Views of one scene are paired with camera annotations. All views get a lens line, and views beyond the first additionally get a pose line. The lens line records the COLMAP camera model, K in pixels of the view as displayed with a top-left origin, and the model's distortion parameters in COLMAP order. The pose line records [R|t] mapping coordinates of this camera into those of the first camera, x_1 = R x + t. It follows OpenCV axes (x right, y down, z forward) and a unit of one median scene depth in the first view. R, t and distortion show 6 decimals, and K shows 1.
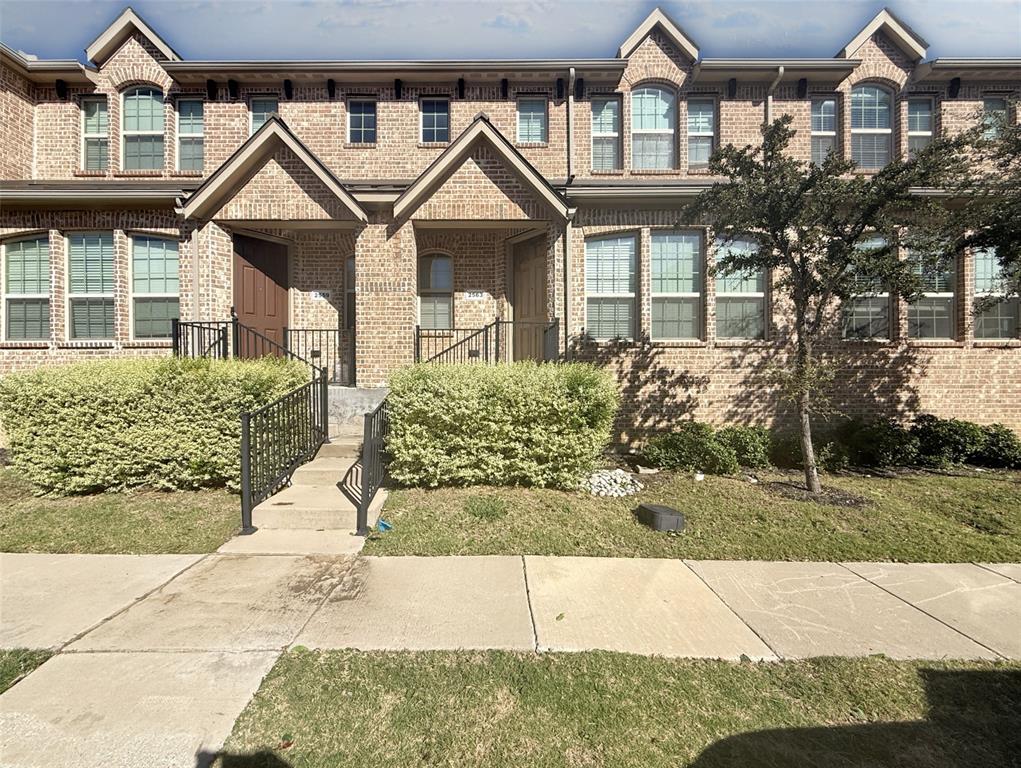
lens RADIAL K [[423.9, 0, 498.7], [0, 423.9, 384.4], [0, 0, 1]] dist [-0.000135, 0.000376]
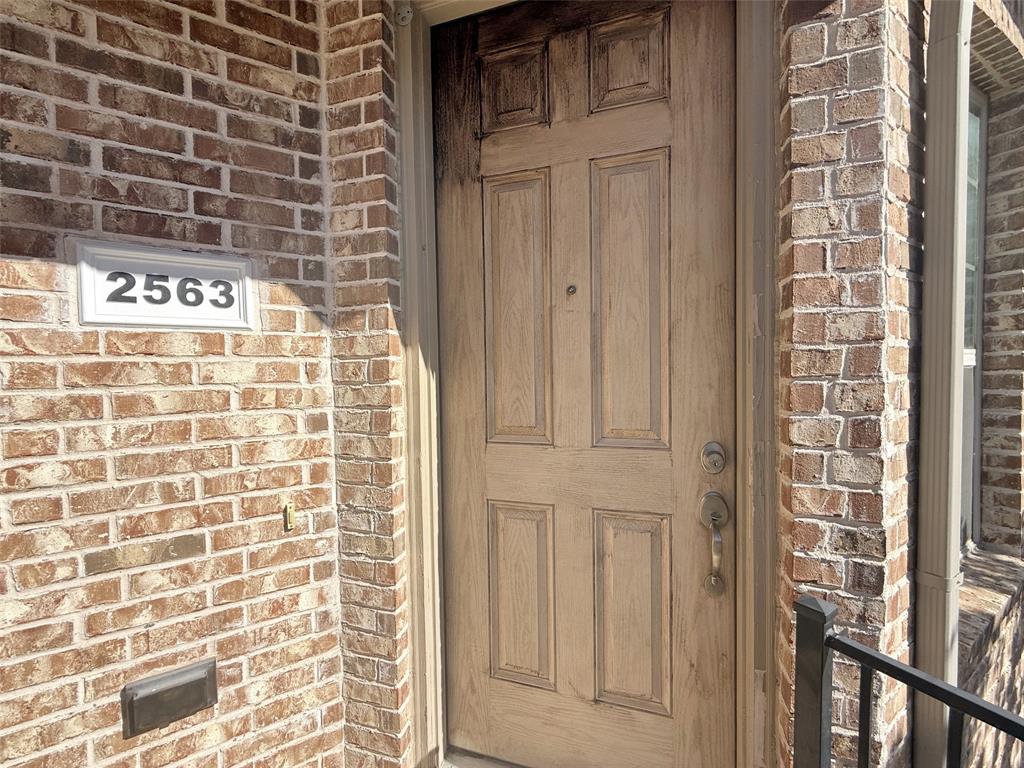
lens RADIAL K [[404.2, 0, 512.0], [0, 404.2, 384.0], [0, 0, 1]] dist [-0.001535, -0.000153]
pose [[0.861405, -0.026393, 0.507233, -0.030292], [0.013632, 0.999491, 0.028857, -0.208888], [-0.507736, -0.017943, 0.861326, 0.945743]]
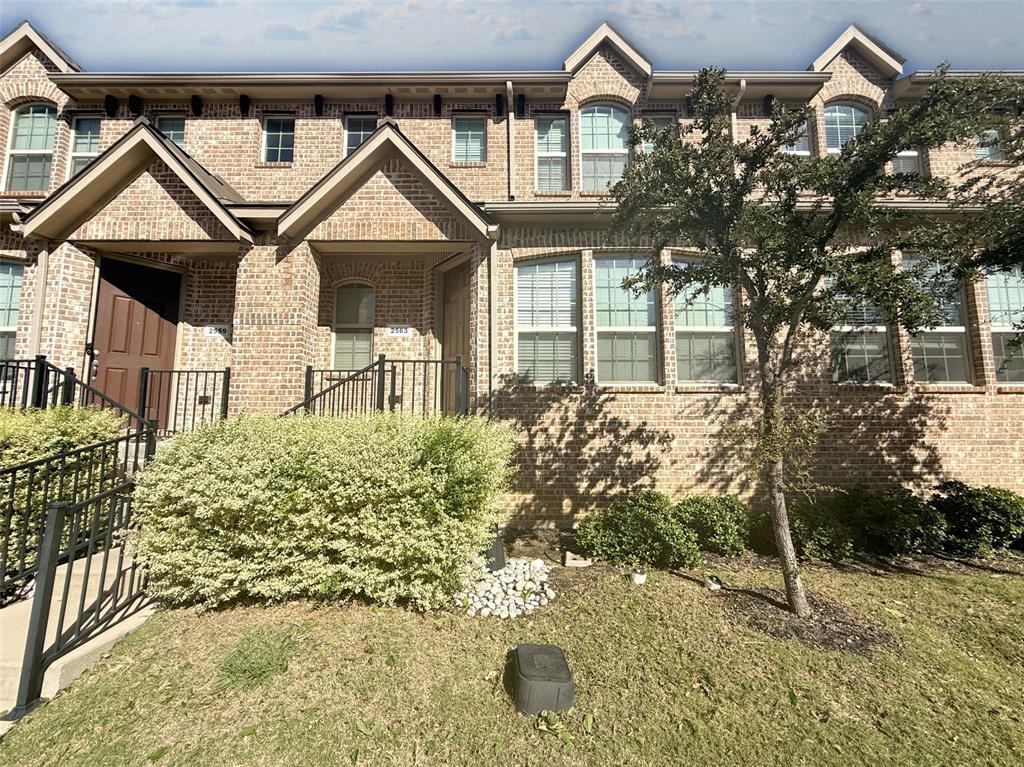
lens RADIAL K [[409.3, 0, 516.9], [0, 409.3, 382.8], [0, 0, 1]] dist [0.000719, 0.000174]
pose [[1.000000, 0.000524, -0.000313, 0.207853], [-0.000554, 0.994640, -0.103393, -0.025982], [0.000257, 0.103393, 0.994641, 0.224562]]
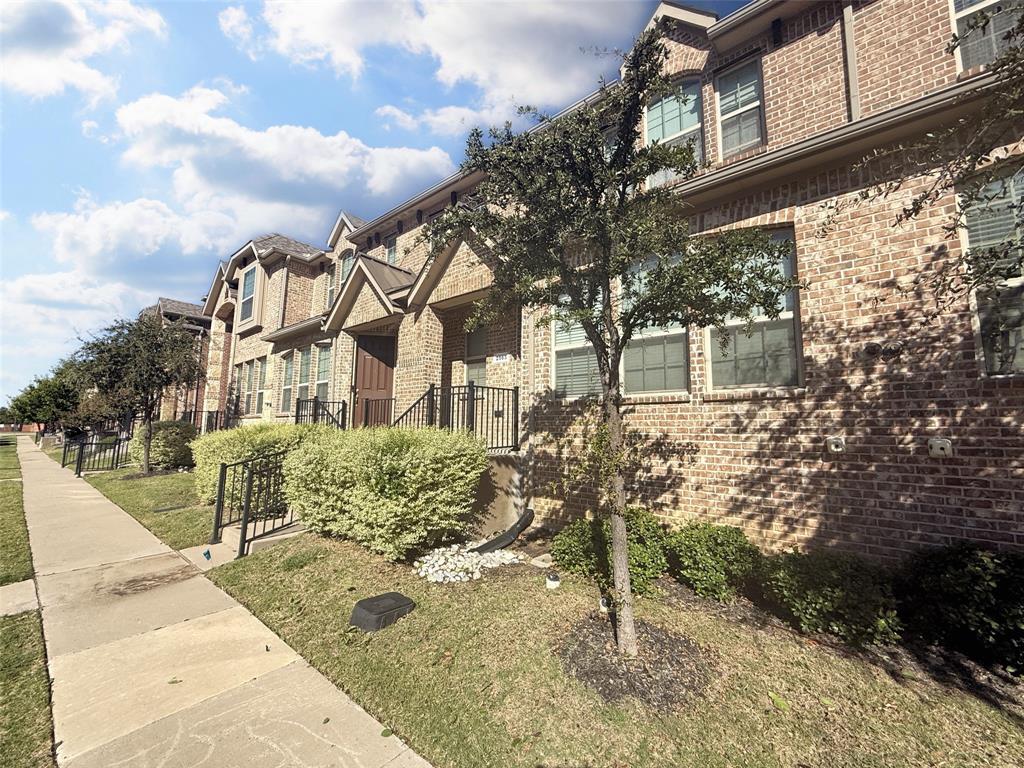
lens RADIAL K [[411.5, 0, 512.0], [0, 411.5, 384.0], [0, 0, 1]] dist [-0.000530, 0.000028]
pose [[0.770946, -0.065030, -0.633572, 0.692203], [-0.012554, 0.993029, -0.117200, -0.033480], [0.636777, 0.098308, 0.764755, 0.285532]]
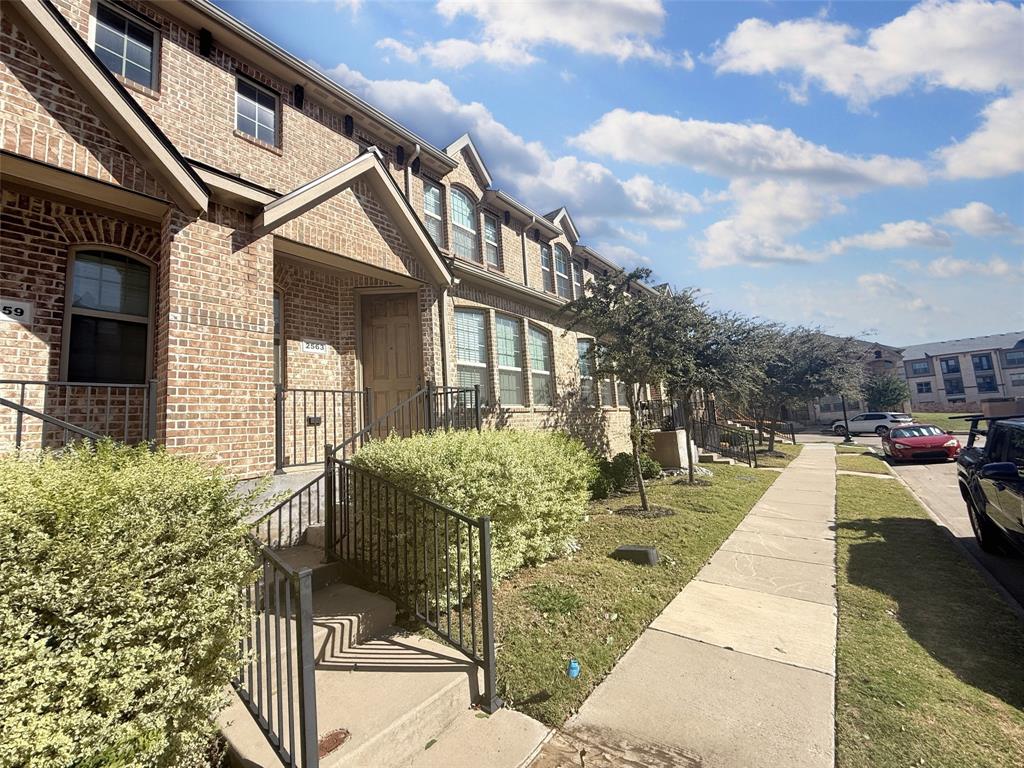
lens RADIAL K [[404.2, 0, 512.0], [0, 404.2, 384.0], [0, 0, 1]] dist [-0.001535, -0.000153]
pose [[0.623129, 0.046859, 0.780714, -0.468735], [0.063726, 0.991843, -0.110394, -0.042103], [-0.779519, 0.118541, 0.615060, 0.303990]]
